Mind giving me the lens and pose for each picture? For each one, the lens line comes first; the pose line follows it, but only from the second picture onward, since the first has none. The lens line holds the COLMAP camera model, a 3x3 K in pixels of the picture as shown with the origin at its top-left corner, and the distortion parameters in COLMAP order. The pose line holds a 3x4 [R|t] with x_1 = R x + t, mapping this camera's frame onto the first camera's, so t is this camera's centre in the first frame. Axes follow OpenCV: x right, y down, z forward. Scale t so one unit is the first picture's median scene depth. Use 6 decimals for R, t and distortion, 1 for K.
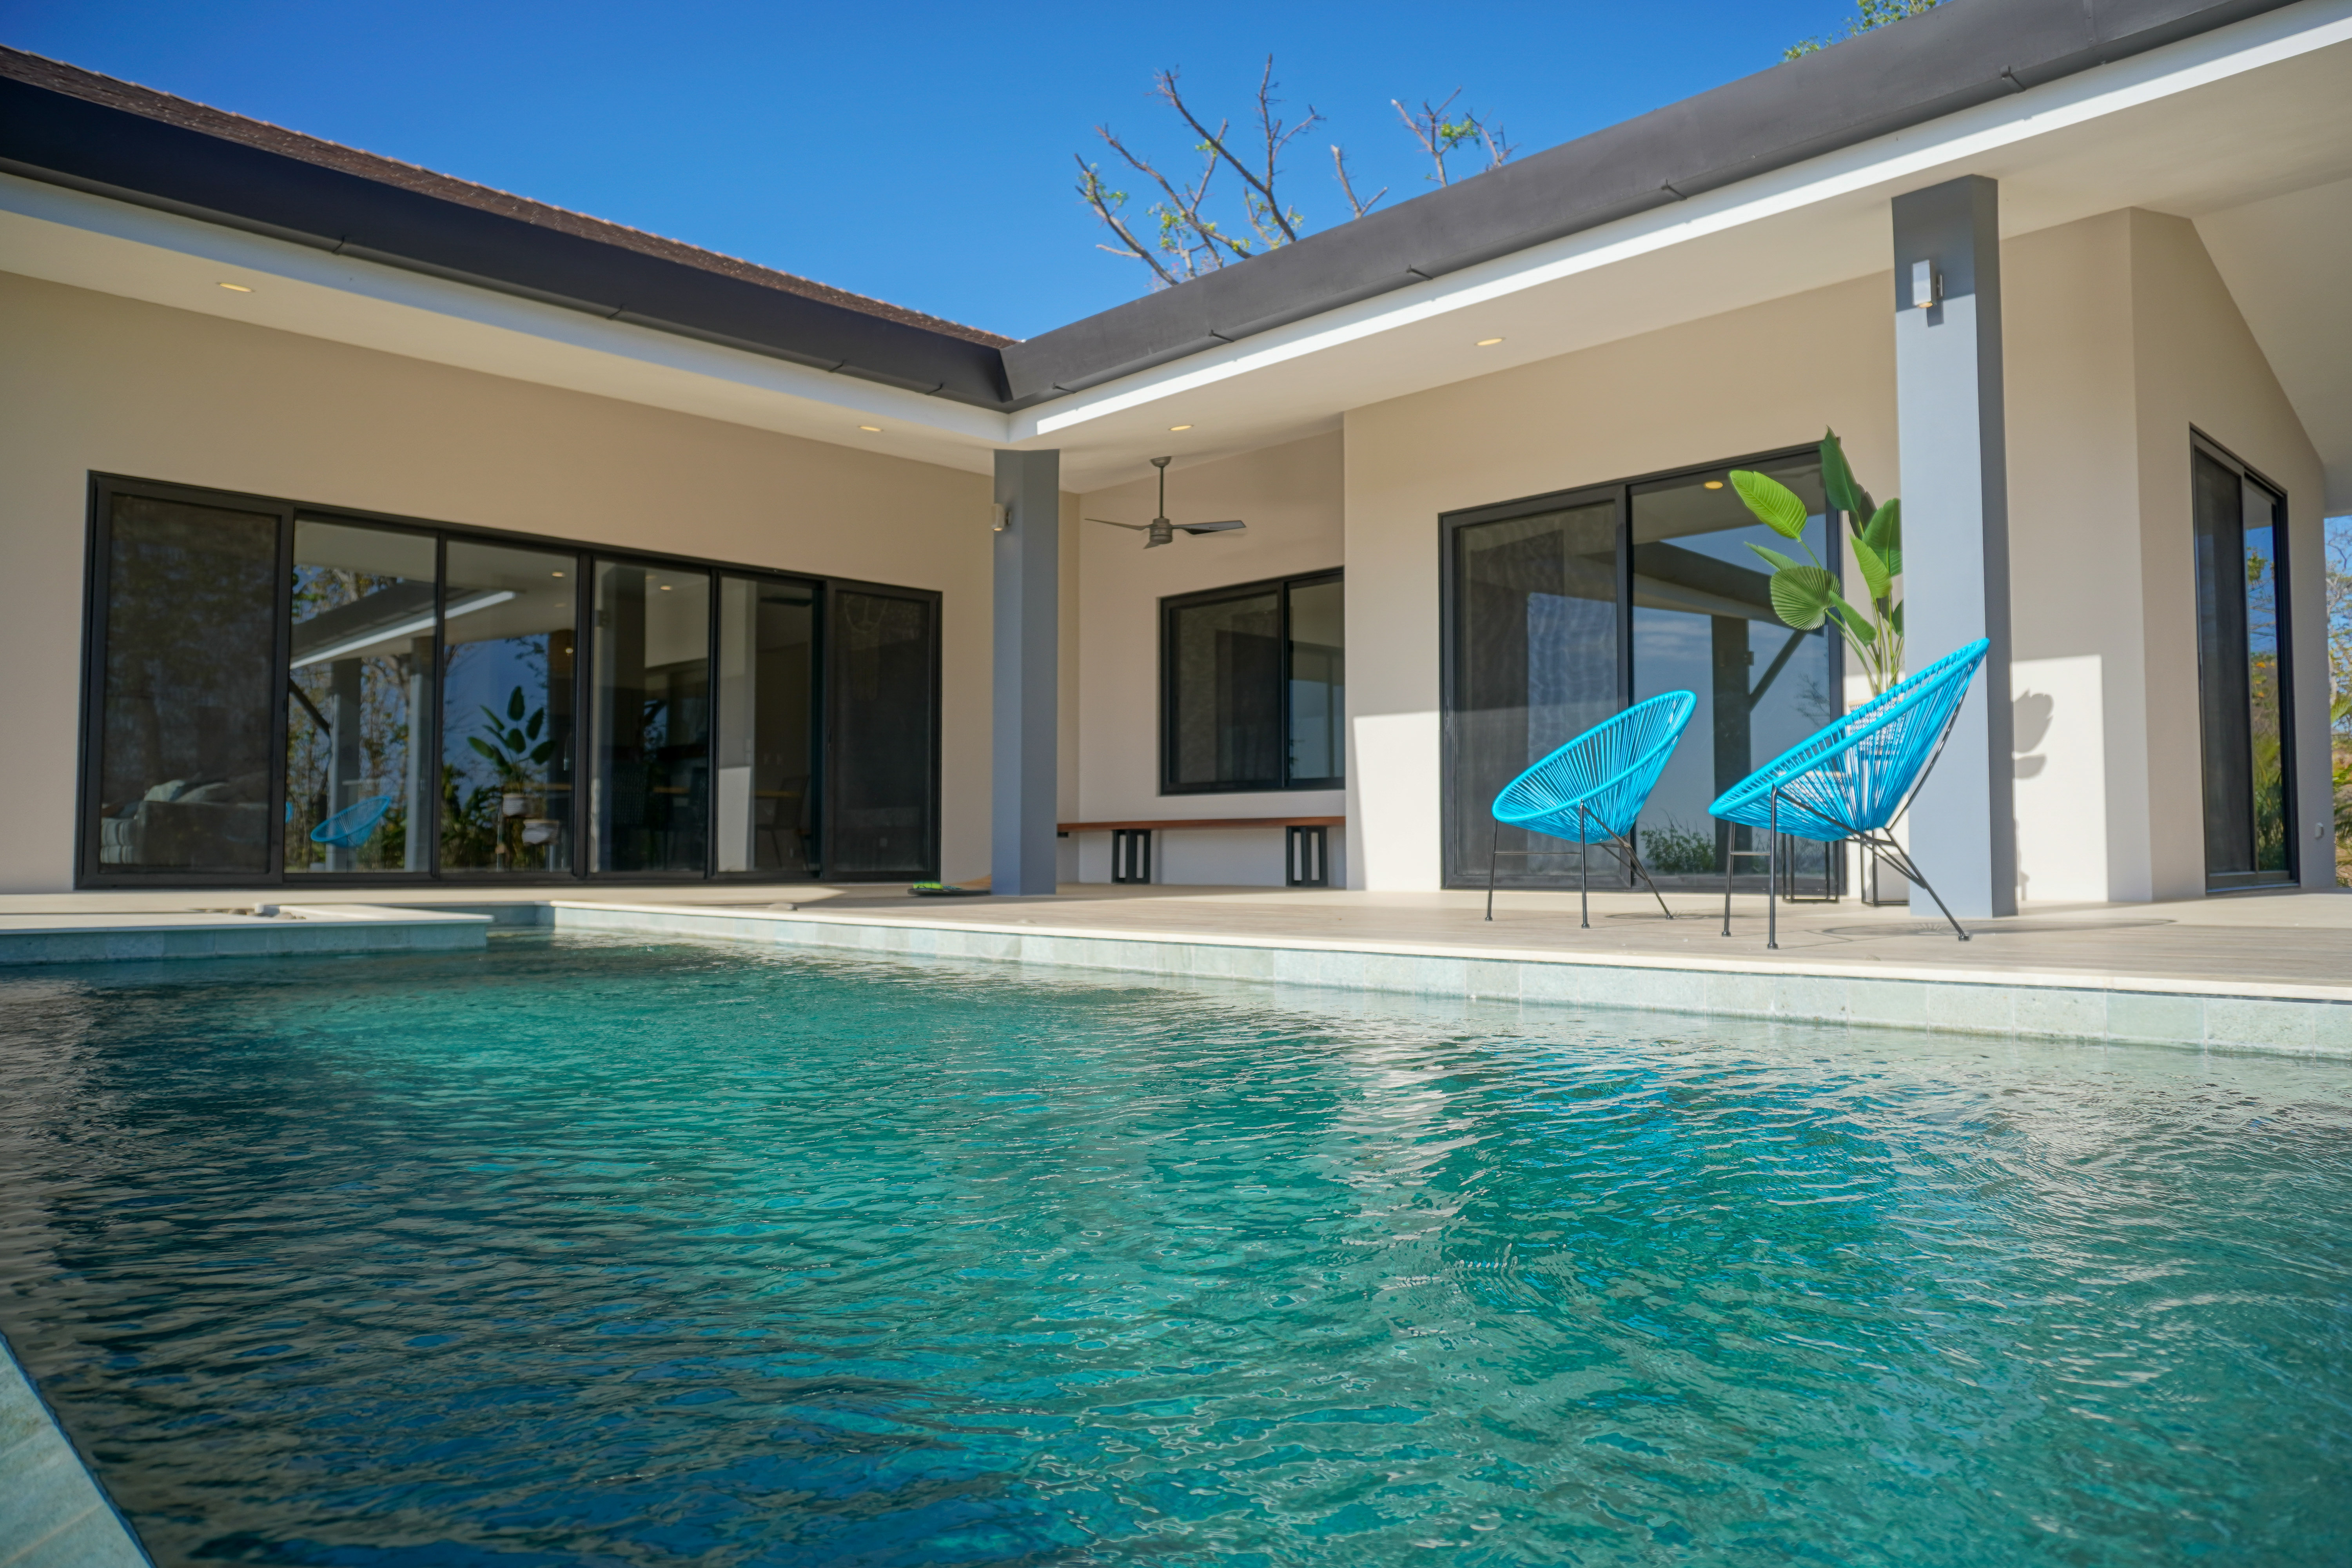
lens RADIAL K [[1573.3, 0, 1176.0], [0, 1573.3, 784.0], [0, 0, 1]] dist [-0.059390, 0.052191]
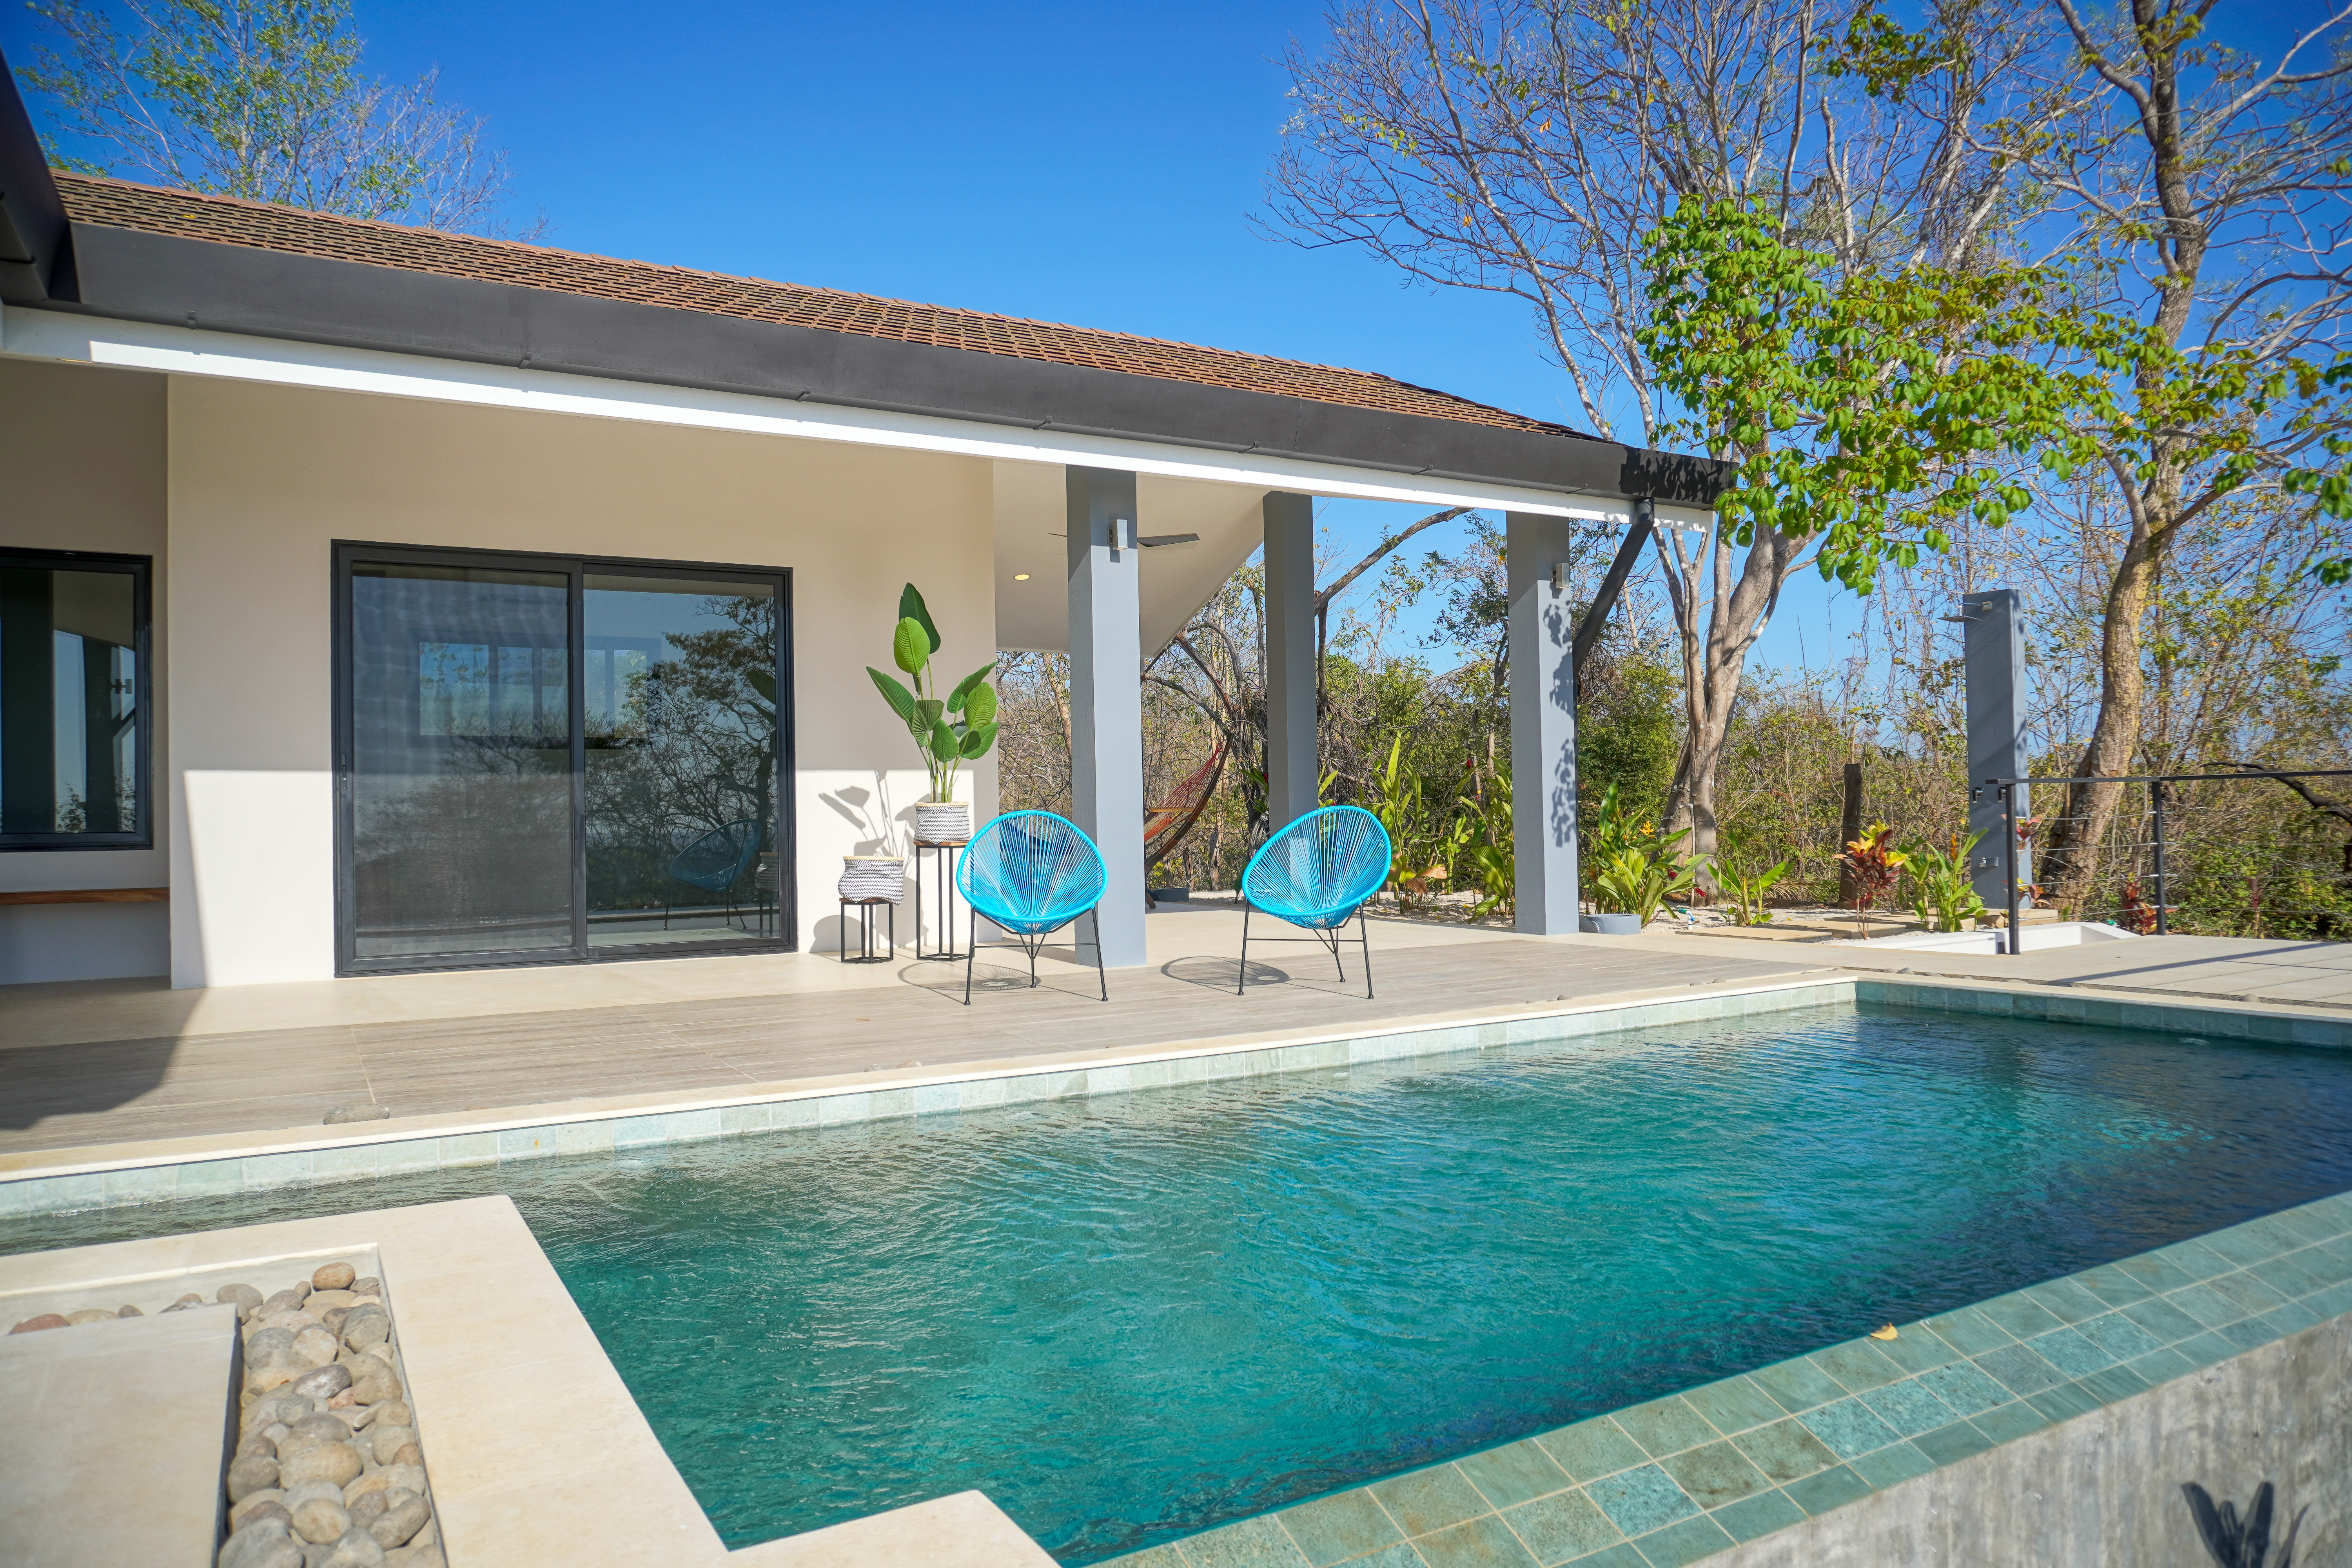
lens RADIAL K [[1517.6, 0, 1181.4], [0, 1517.6, 828.4], [0, 0, 1]] dist [-0.055000, -0.096282]
pose [[0.211270, 0.001376, 0.977427, -0.527947], [-0.029251, 0.999560, 0.004915, -0.032648], [-0.976990, -0.029629, 0.211217, 0.378015]]
